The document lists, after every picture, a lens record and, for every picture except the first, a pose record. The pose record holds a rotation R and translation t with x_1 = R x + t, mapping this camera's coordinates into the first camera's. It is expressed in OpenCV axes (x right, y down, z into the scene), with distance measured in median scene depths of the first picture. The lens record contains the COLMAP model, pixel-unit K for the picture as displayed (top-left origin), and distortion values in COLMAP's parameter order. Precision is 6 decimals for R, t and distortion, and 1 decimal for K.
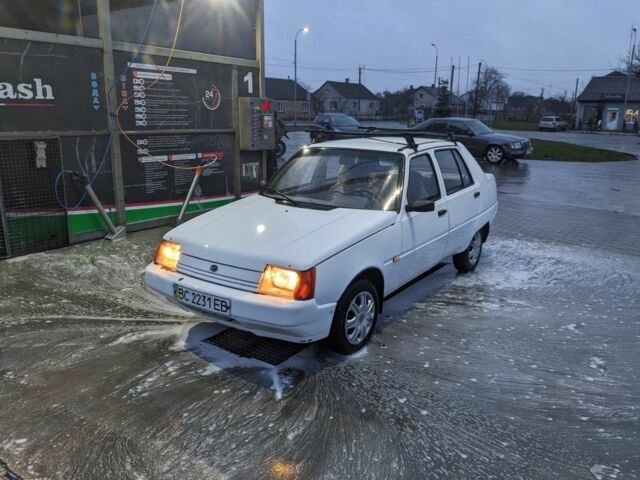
lens RADIAL K [[519.5, 0, 320.0], [0, 519.5, 240.0], [0, 0, 1]] dist [0.008677, -0.056815]
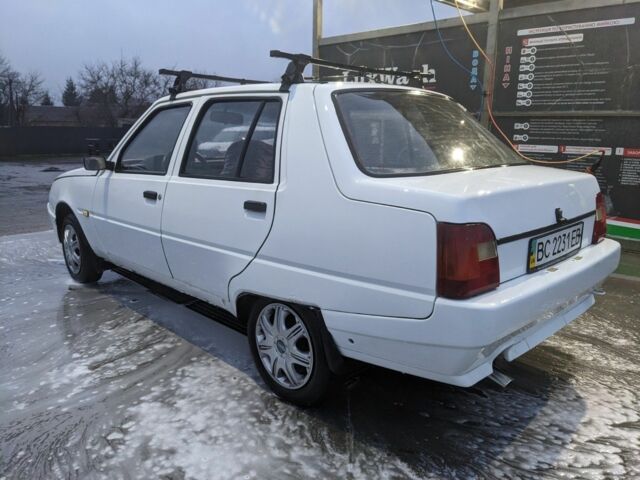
lens RADIAL K [[519.5, 0, 320.0], [0, 519.5, 240.0], [0, 0, 1]] dist [0.008677, -0.056815]
pose [[-0.195462, 0.185674, -0.962974, 0.787674], [-0.245549, 0.941373, 0.231350, -0.192282], [0.949474, 0.281677, -0.138411, 1.265603]]
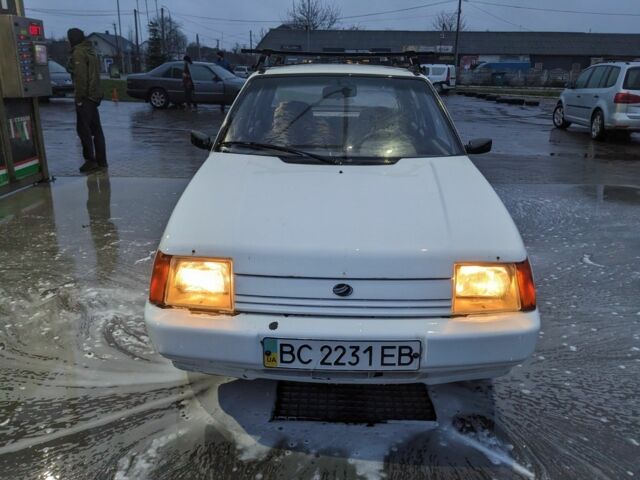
lens RADIAL K [[519.5, 0, 320.0], [0, 519.5, 240.0], [0, 0, 1]] dist [0.008677, -0.056815]
pose [[0.823035, -0.171781, 0.541391, -0.363987], [0.125686, 0.984621, 0.121346, -0.045856], [-0.553910, -0.031826, 0.831968, 0.416409]]
